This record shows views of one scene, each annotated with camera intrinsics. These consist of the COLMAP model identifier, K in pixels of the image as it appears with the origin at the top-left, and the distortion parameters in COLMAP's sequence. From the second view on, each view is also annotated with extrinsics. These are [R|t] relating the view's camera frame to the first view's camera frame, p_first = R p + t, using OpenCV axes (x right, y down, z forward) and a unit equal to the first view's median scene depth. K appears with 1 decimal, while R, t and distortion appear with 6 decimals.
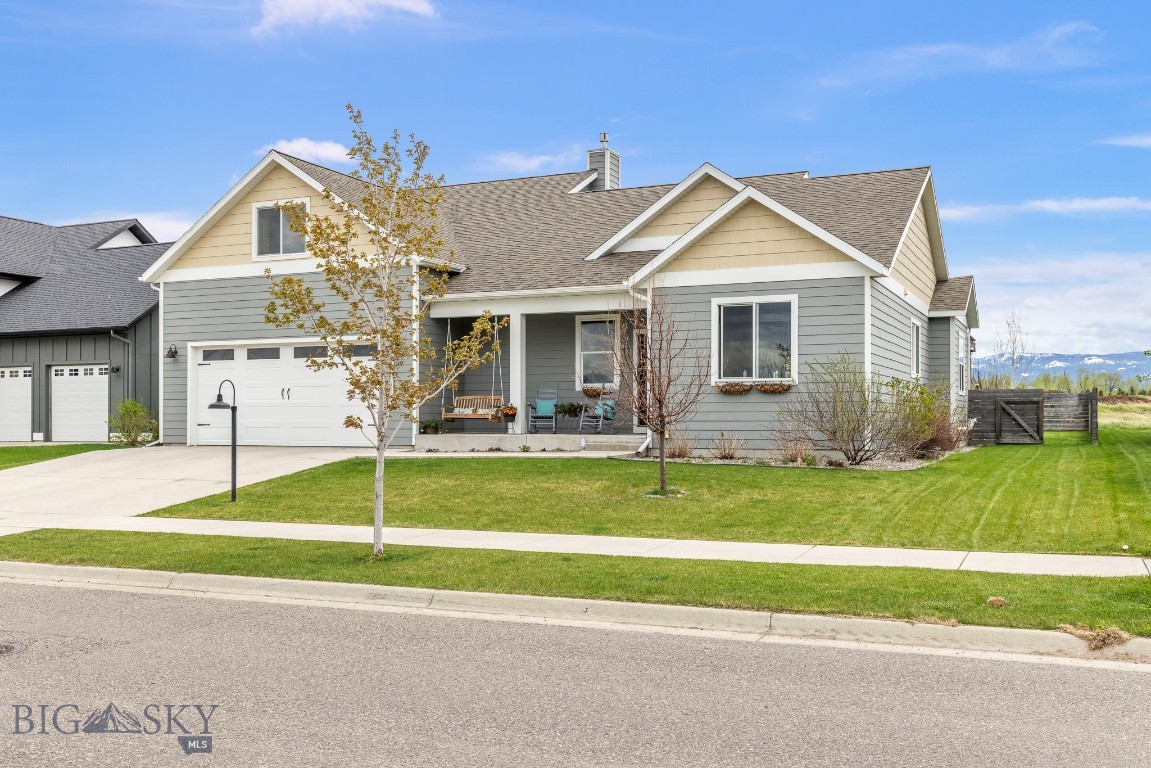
lens RADIAL K [[1113.3, 0, 573.3], [0, 1113.3, 390.4], [0, 0, 1]] dist [-0.004253, 0.000000]
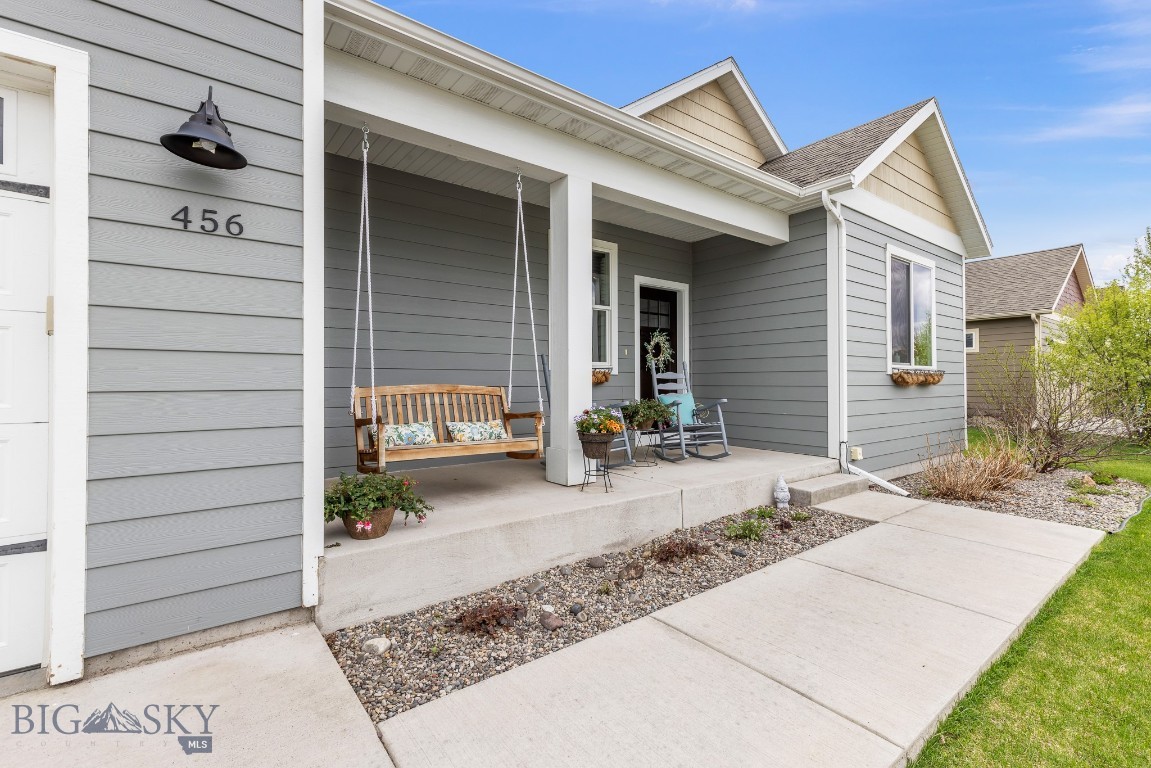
lens RADIAL K [[526.1, 0, 579.2], [0, 526.1, 377.3], [0, 0, 1]] dist [0.005454, 0.000239]
pose [[0.462317, 0.011888, 0.886635, -0.208104], [-0.018730, 0.999818, -0.003639, 0.002244], [-0.886517, -0.014924, 0.462456, 0.877484]]
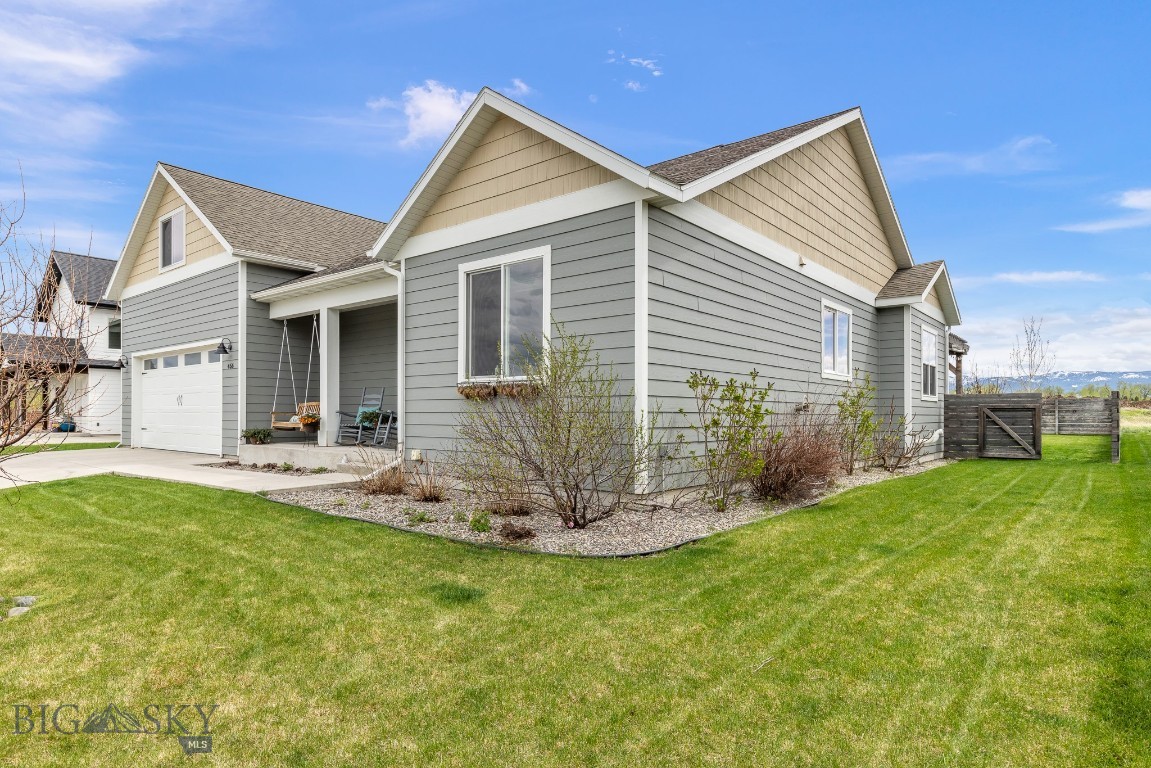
lens RADIAL K [[654.1, 0, 572.5], [0, 654.1, 398.8], [0, 0, 1]] dist [0.004106, -0.001475]
pose [[0.964304, -0.001972, -0.264789, 0.262376], [0.002329, 0.999997, 0.001036, 0.002132], [0.264786, -0.001616, 0.964306, 0.532335]]
